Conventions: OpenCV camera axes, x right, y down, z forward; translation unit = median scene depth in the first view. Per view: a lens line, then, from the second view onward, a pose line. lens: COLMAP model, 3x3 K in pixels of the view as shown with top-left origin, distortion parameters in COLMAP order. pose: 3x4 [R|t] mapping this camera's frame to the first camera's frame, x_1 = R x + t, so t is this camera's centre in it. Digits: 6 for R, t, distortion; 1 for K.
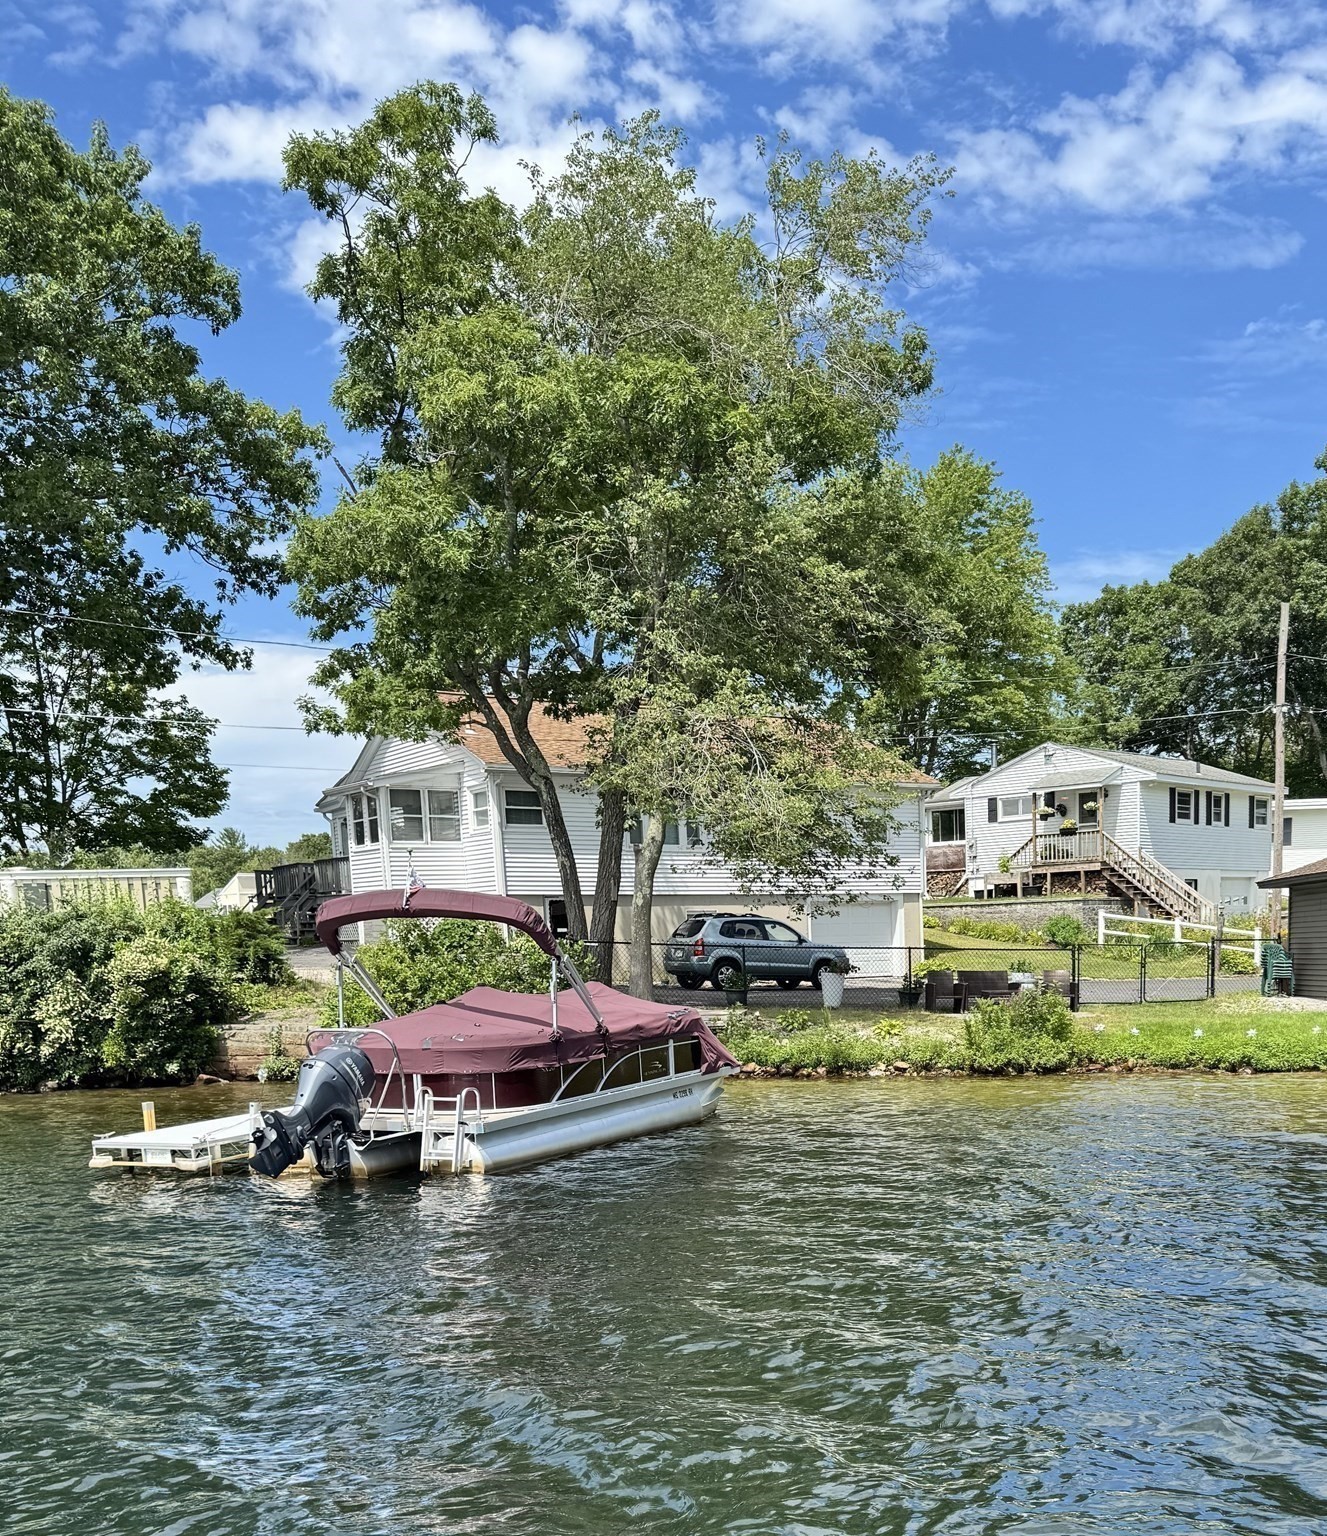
lens RADIAL K [[1725.8, 0, 980.0], [0, 1725.8, 773.4], [0, 0, 1]] dist [-0.025364, -0.023038]
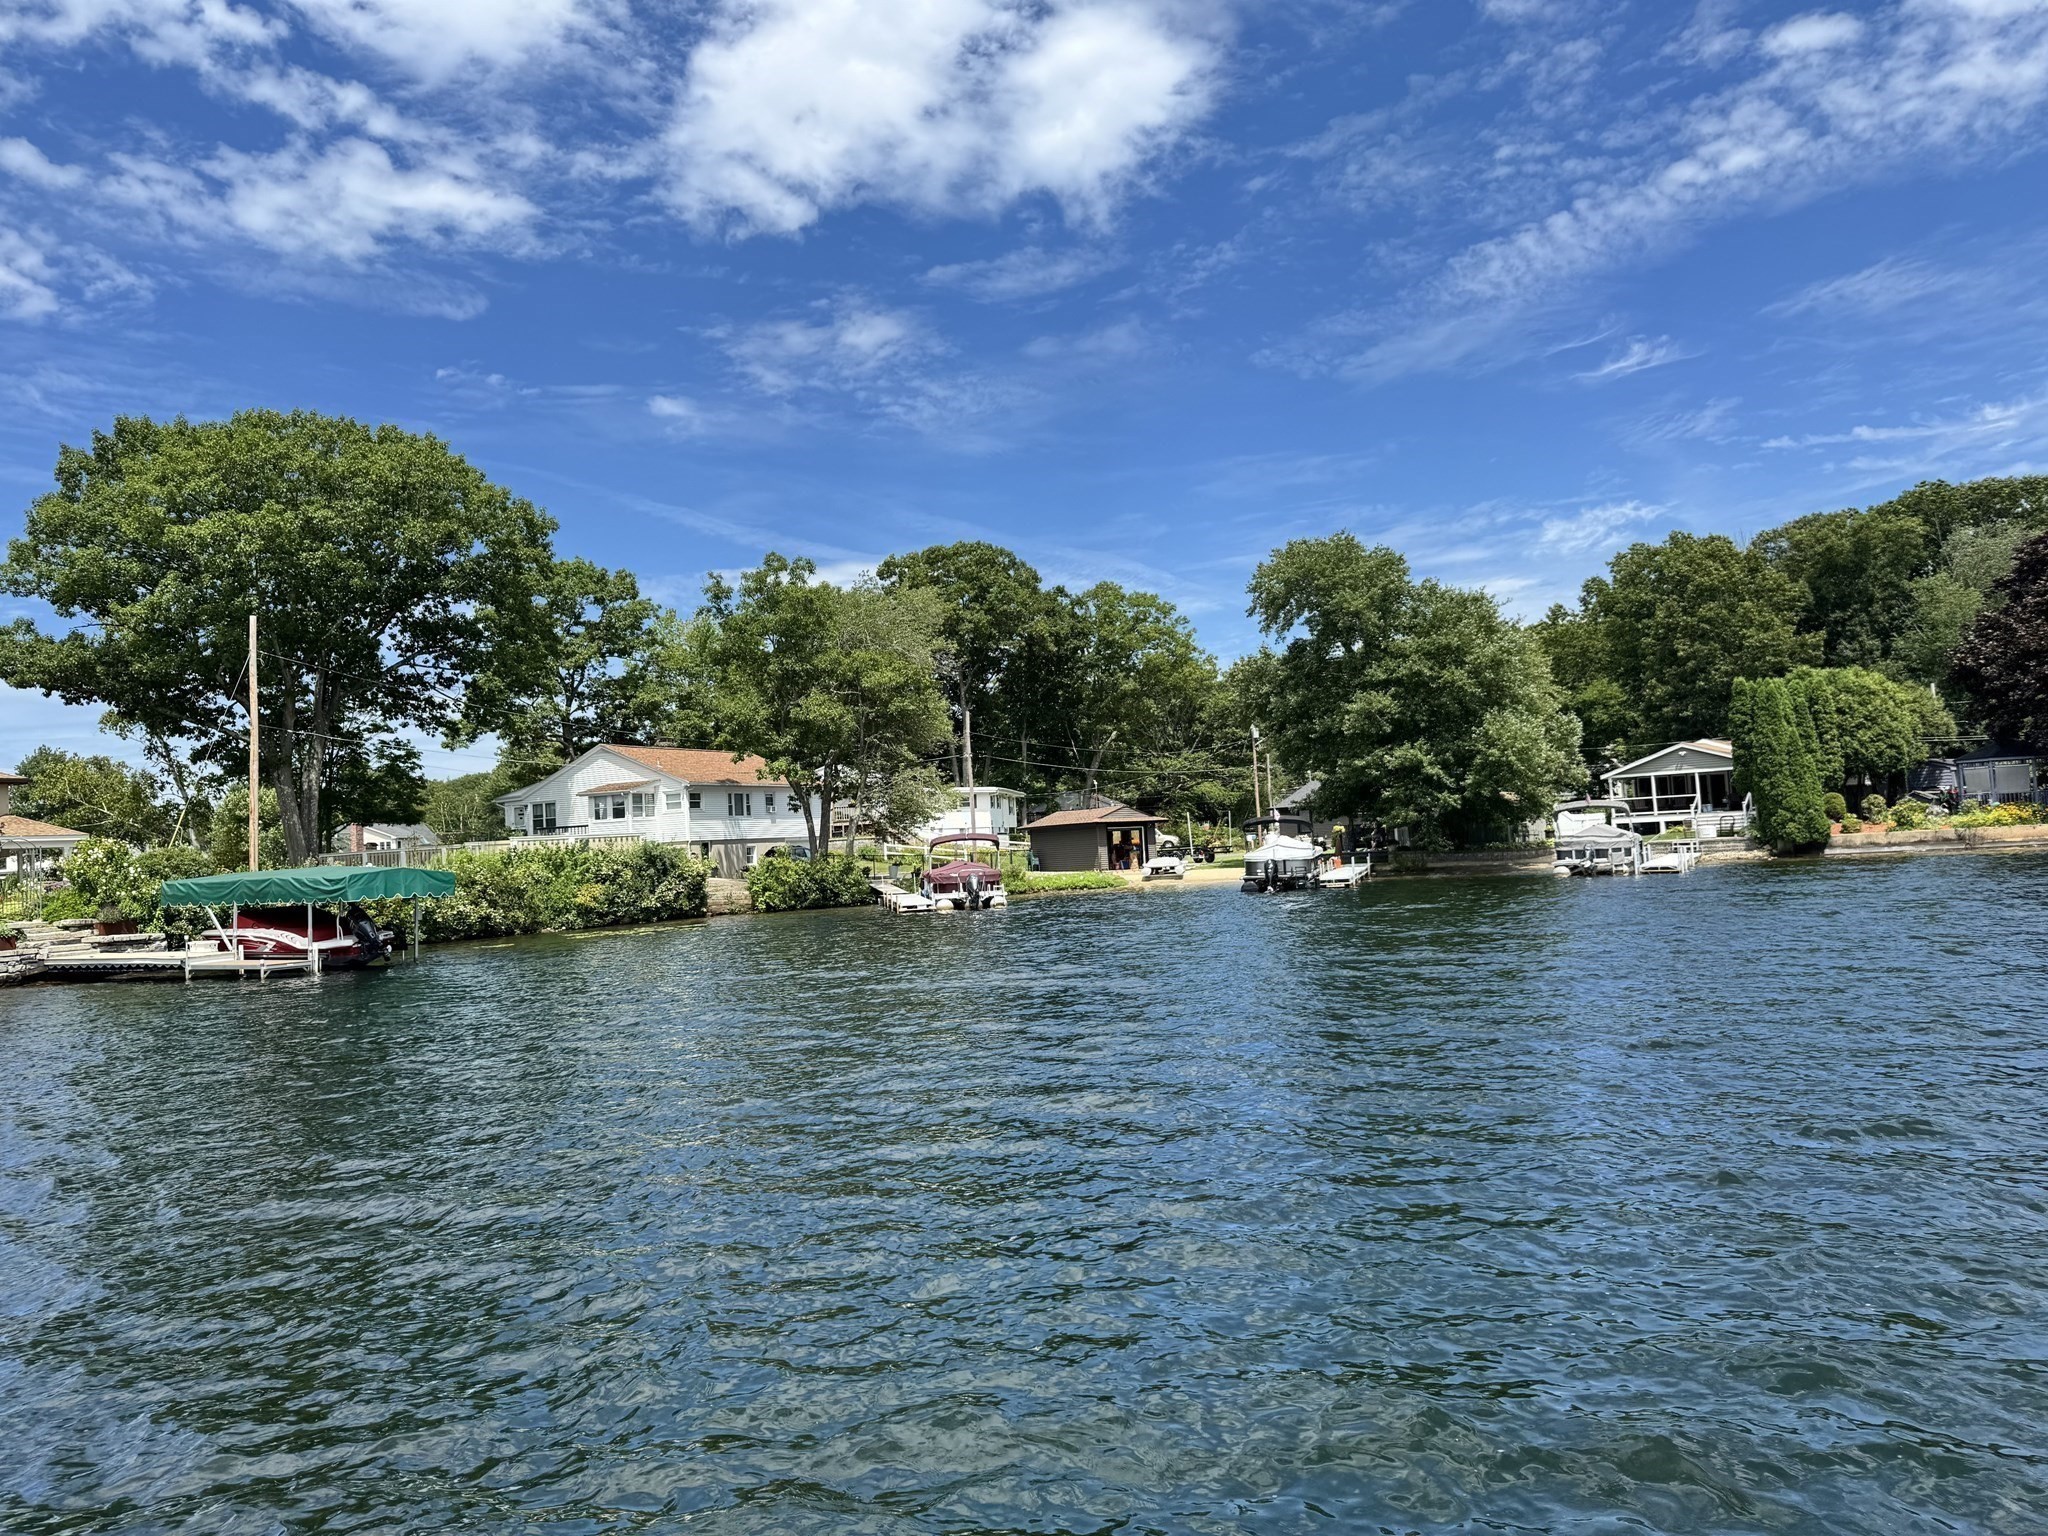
lens RADIAL K [[1415.1, 0, 1057.3], [0, 1415.1, 765.0], [0, 0, 1]] dist [0.004613, 0.000361]
pose [[0.873902, 0.002550, 0.486095, -0.979859], [-0.011090, 0.999831, 0.014693, -0.073706], [-0.485975, -0.018231, 0.873783, -1.027163]]
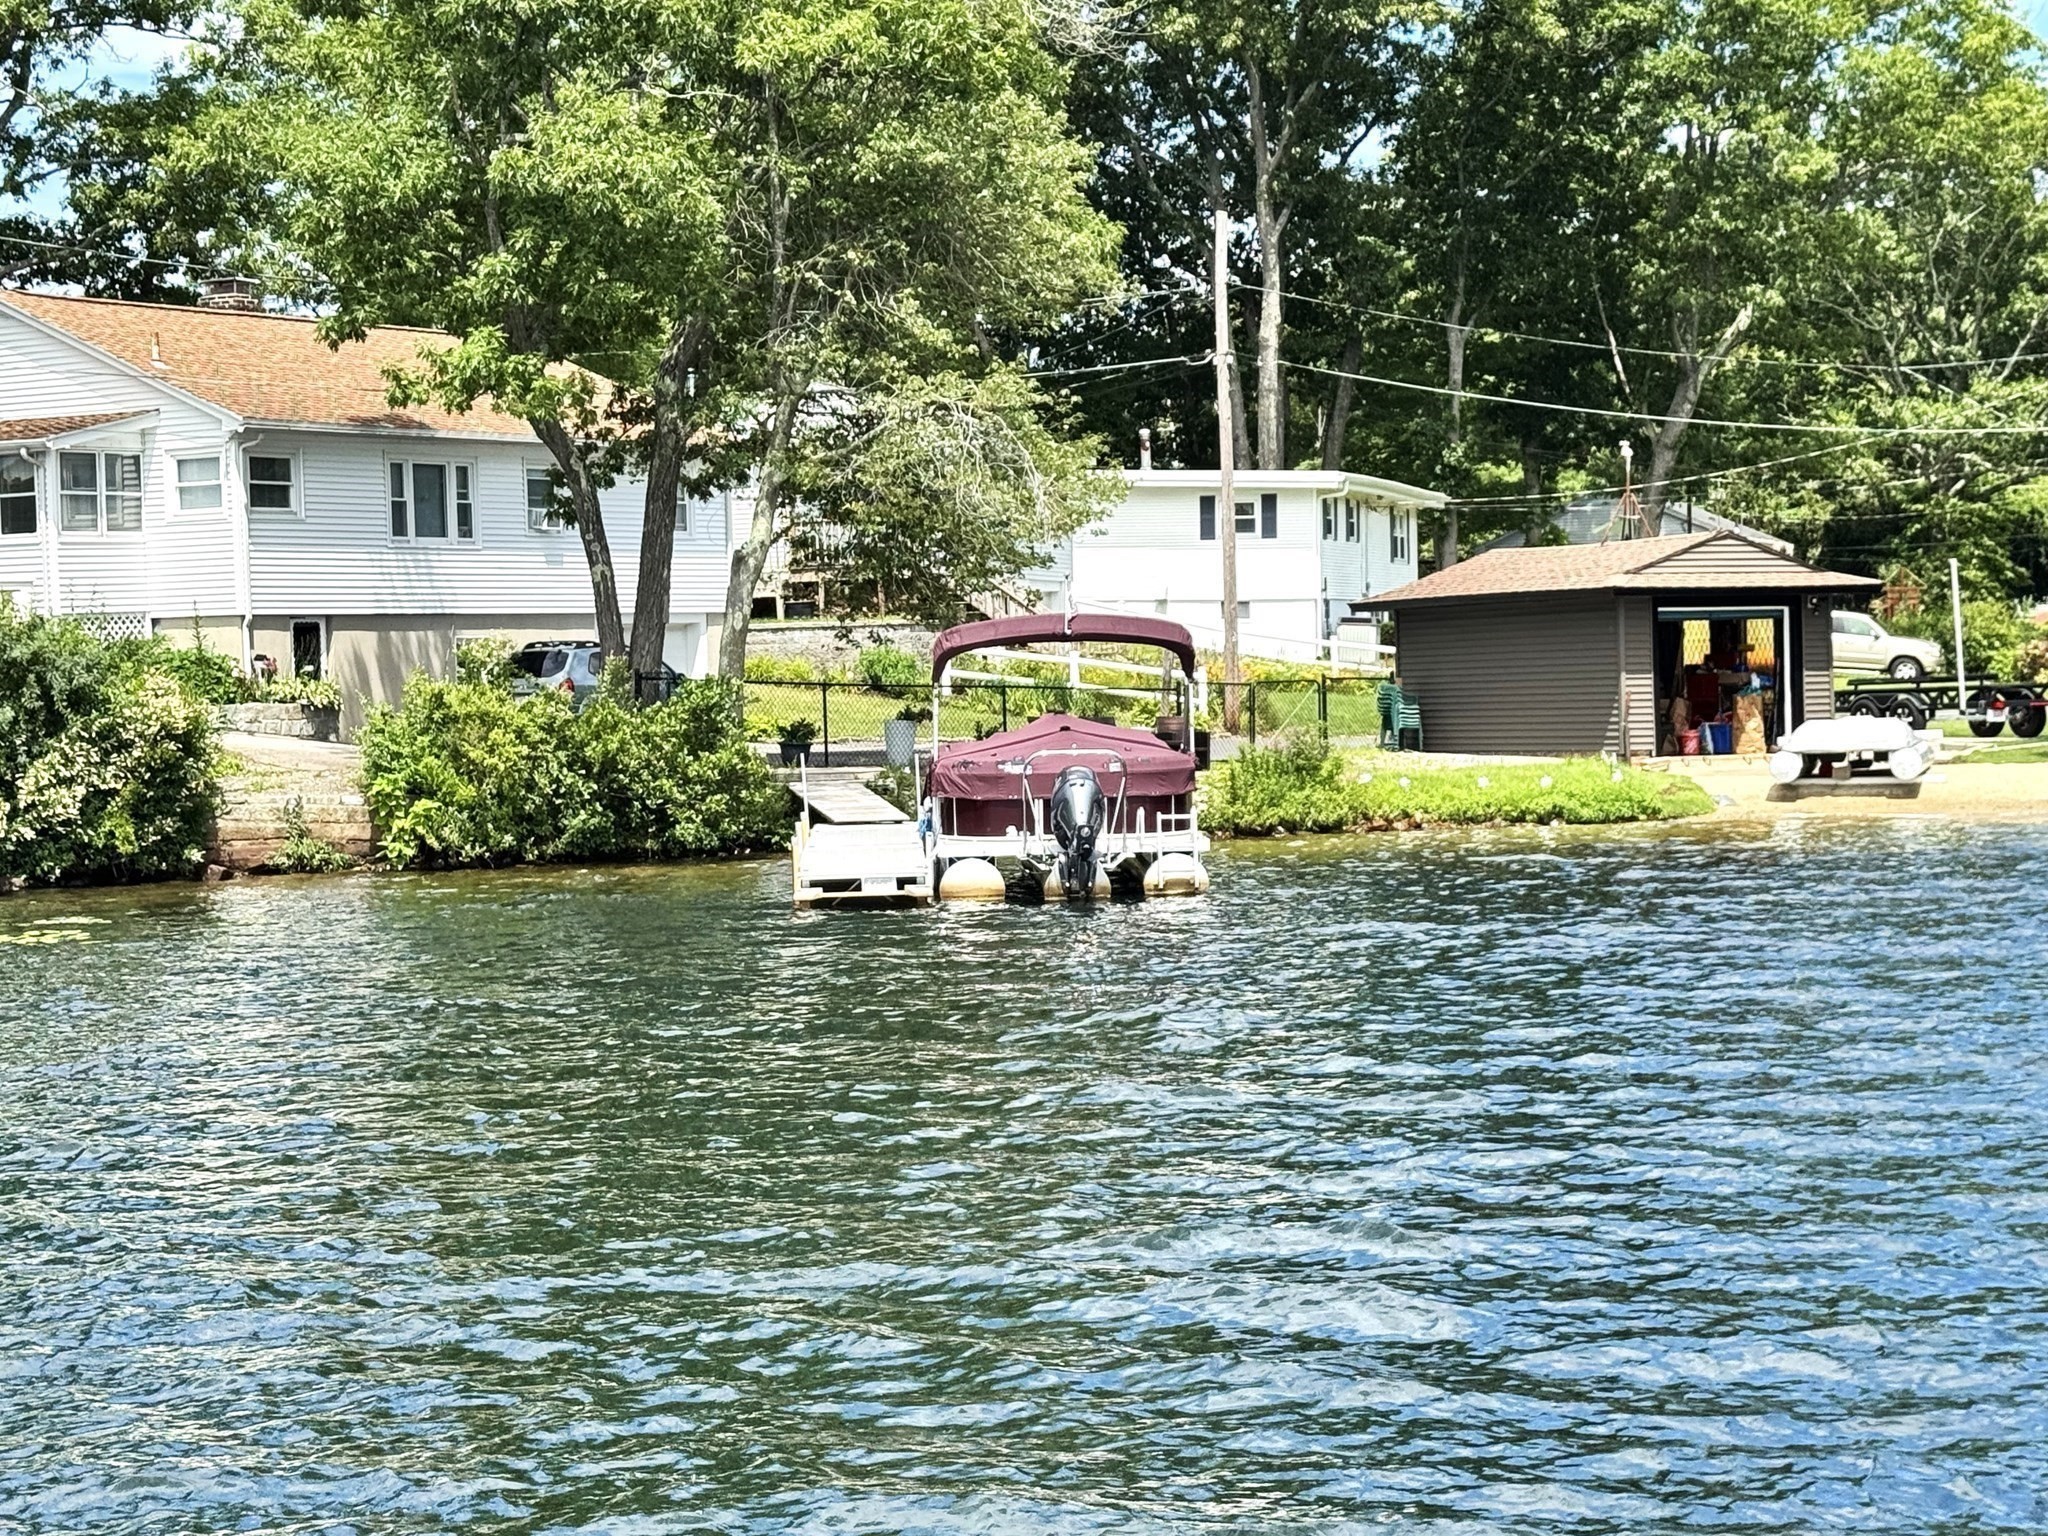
lens RADIAL K [[3799.0, 0, 1024.0], [0, 3799.0, 768.0], [0, 0, 1]] dist [0.083390, 0.232872]
pose [[0.939807, -0.010779, 0.341534, -0.657489], [-0.026824, 0.994091, 0.105186, -0.041517], [-0.340650, -0.108016, 0.933965, -0.599348]]
